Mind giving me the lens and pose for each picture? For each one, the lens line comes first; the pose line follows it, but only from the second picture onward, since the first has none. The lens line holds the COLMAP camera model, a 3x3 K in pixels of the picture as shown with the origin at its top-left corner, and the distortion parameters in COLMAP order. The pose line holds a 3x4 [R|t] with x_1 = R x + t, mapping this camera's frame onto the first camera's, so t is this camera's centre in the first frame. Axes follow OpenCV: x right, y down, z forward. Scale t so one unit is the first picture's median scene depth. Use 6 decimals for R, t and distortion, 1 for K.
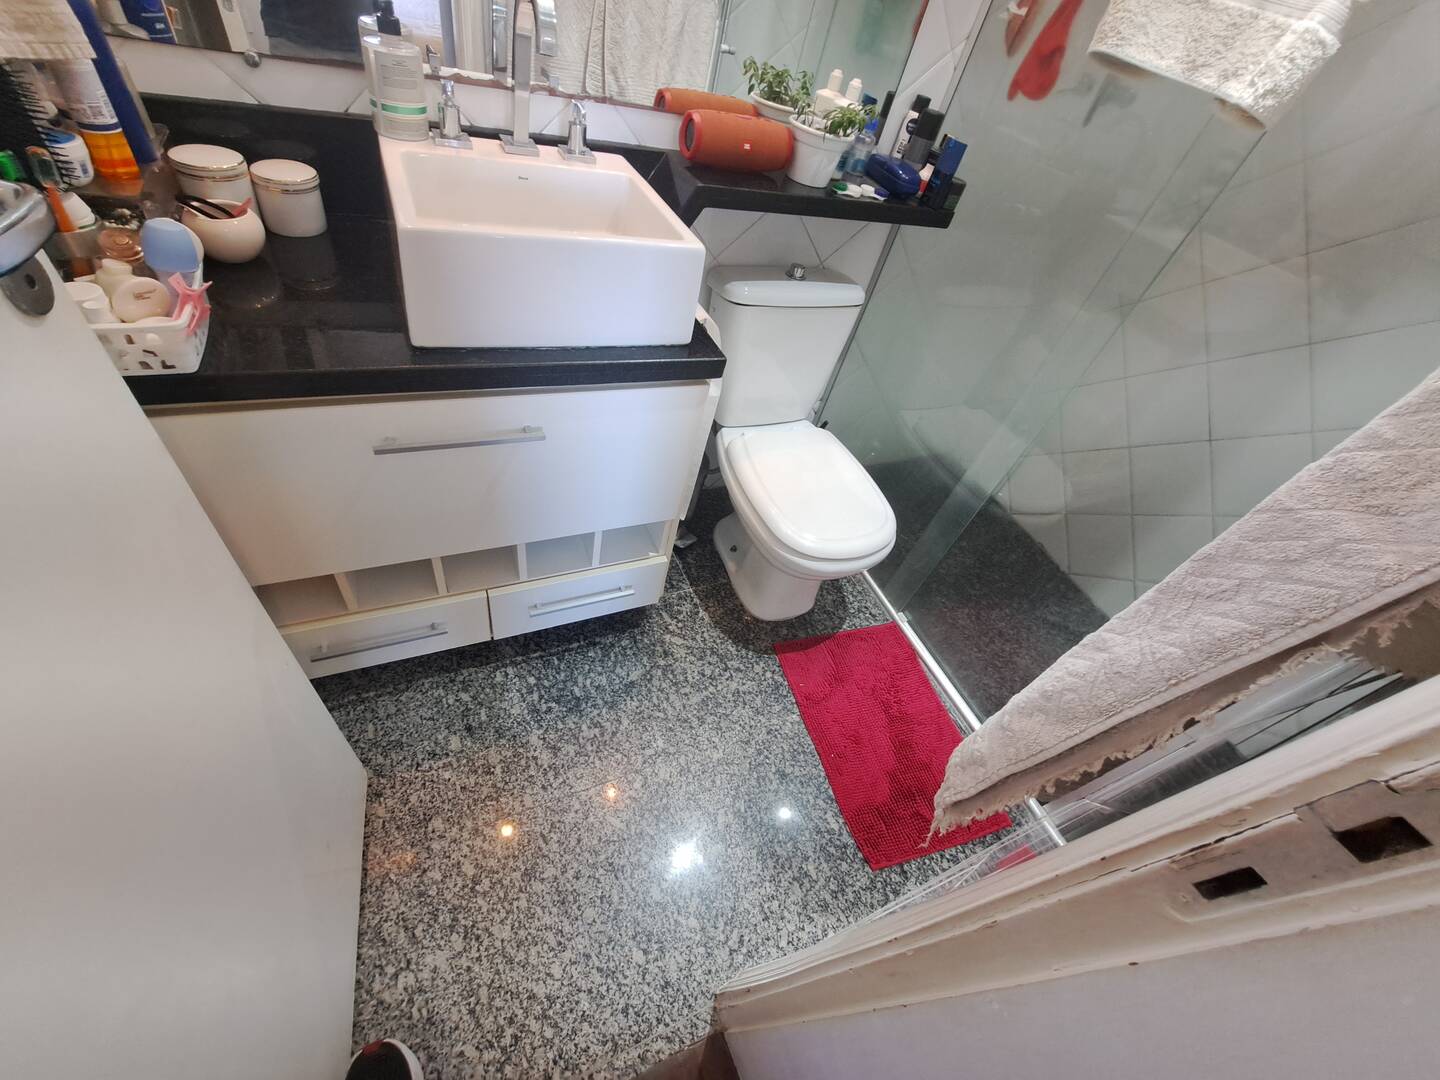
lens RADIAL K [[571.5, 0, 707.3], [0, 571.5, 541.1], [0, 0, 1]] dist [-0.022482, 0.001858]
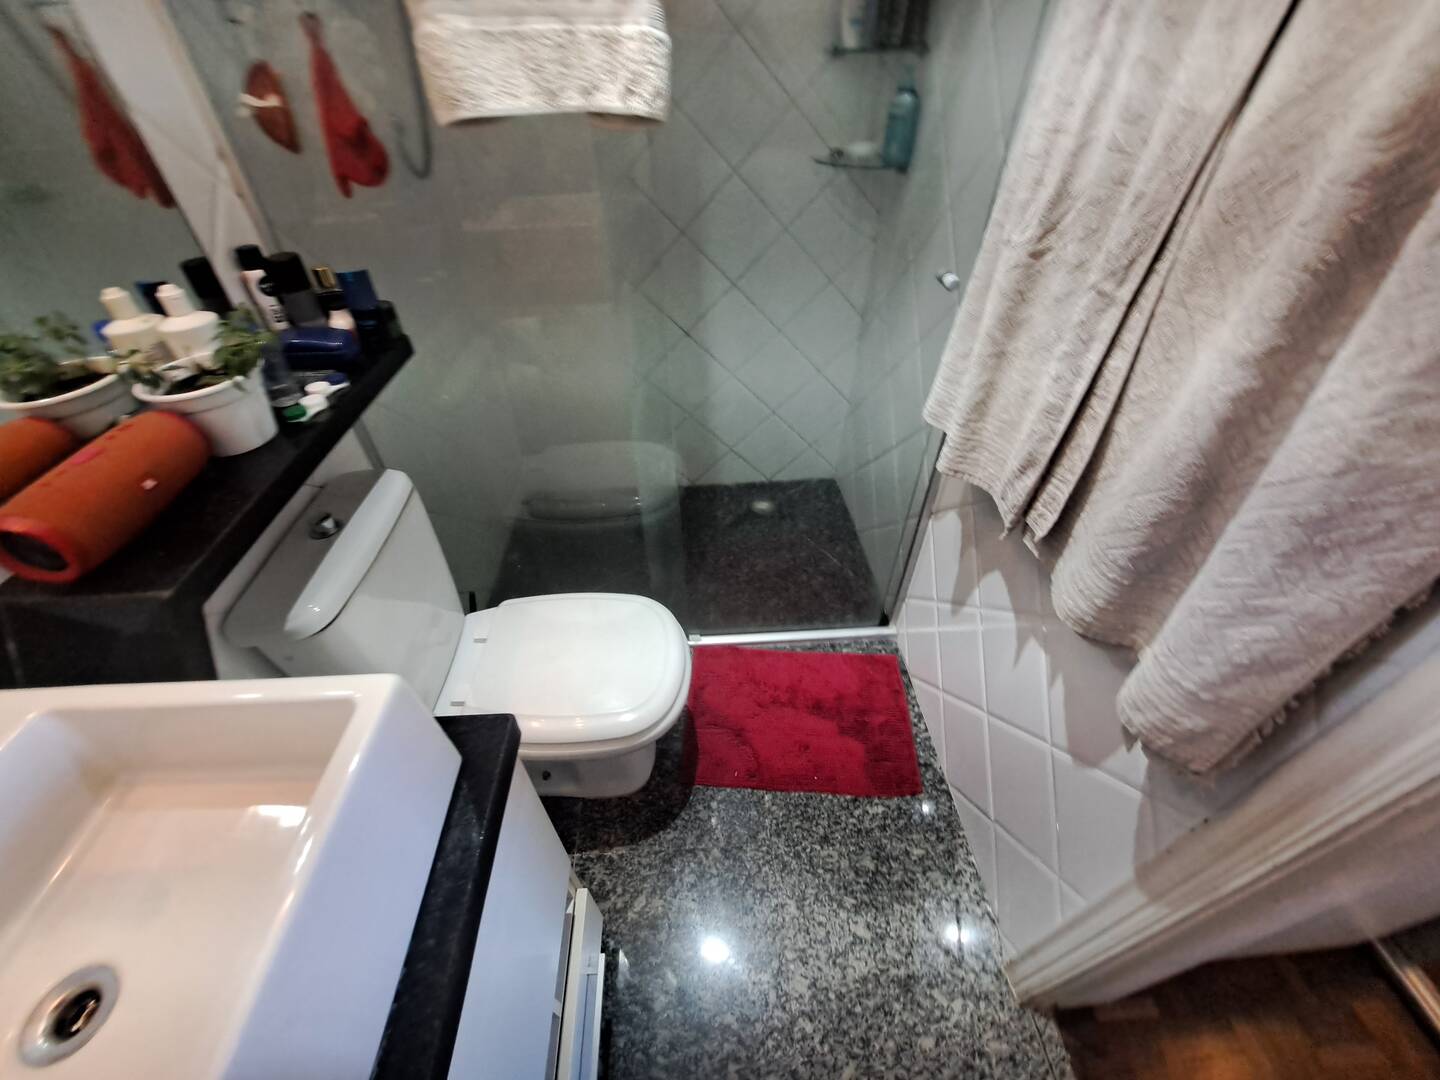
lens RADIAL K [[571.5, 0, 714.4], [0, 571.5, 541.9], [0, 0, 1]] dist [-0.022482, 0.001858]
pose [[0.346430, -0.769343, 0.536746, -0.064178], [0.748805, 0.571442, 0.335775, -0.361251], [-0.565046, 0.285596, 0.774053, 0.225477]]
